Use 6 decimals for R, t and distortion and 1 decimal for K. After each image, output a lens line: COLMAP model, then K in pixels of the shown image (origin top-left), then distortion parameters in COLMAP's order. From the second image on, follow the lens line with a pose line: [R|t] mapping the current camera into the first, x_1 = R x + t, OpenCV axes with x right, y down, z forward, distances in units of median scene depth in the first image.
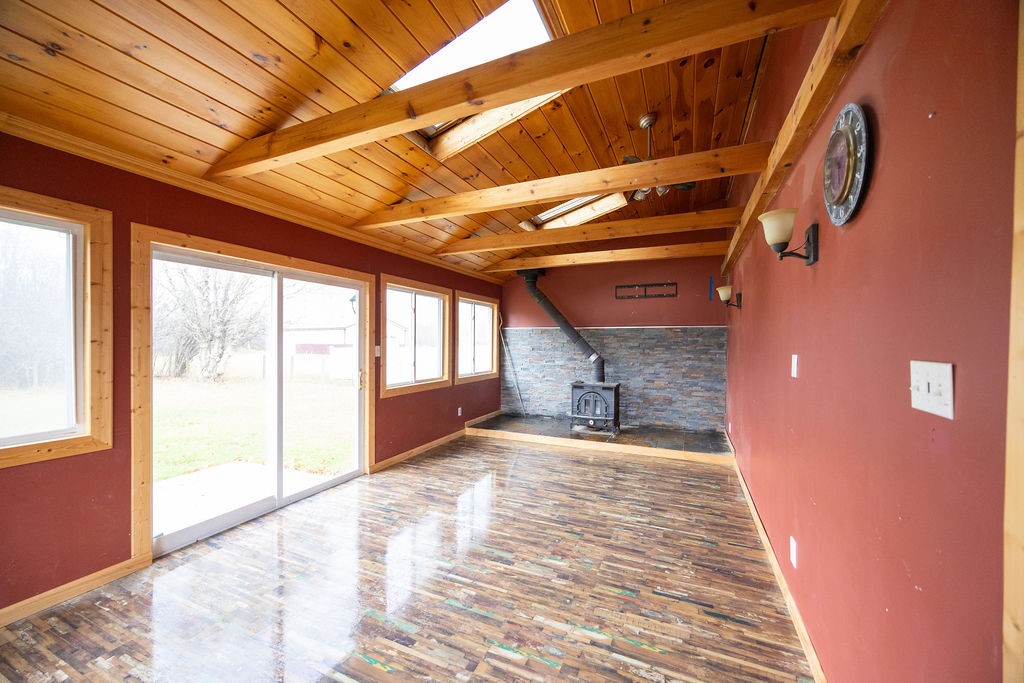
lens RADIAL K [[390.1, 0, 510.8], [0, 390.1, 342.2], [0, 0, 1]] dist [-0.002008, -0.000213]
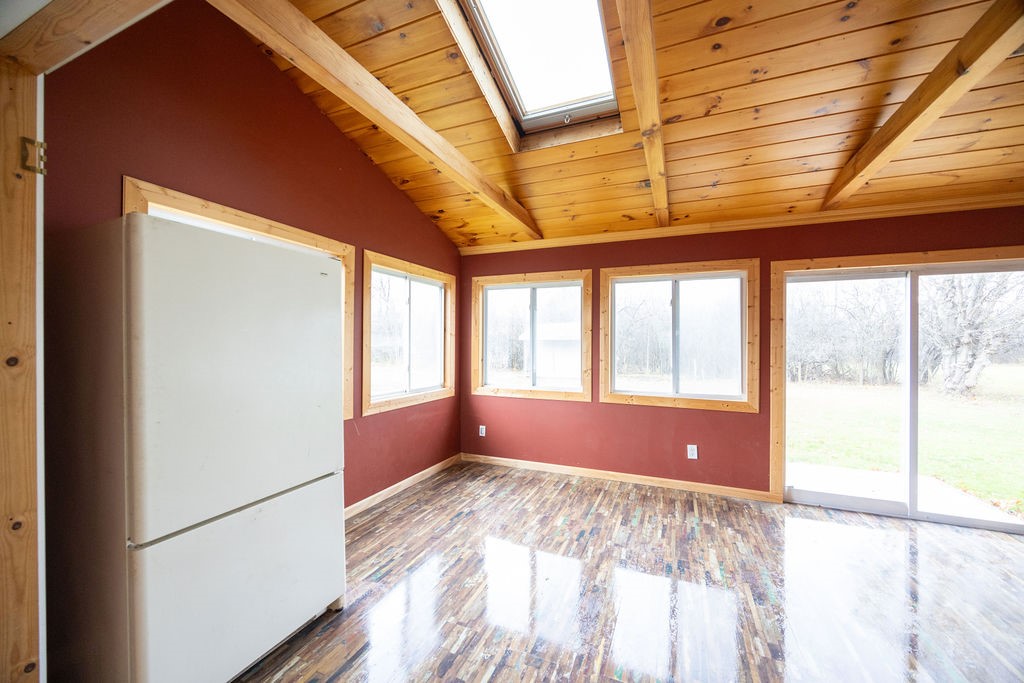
lens RADIAL K [[390.1, 0, 510.8], [0, 390.1, 342.2], [0, 0, 1]] dist [-0.002008, -0.000213]
pose [[0.007789, -0.009873, -0.999921, 0.446558], [-0.009792, 0.999903, -0.009949, 0.017618], [0.999922, 0.009868, 0.007692, 0.014057]]
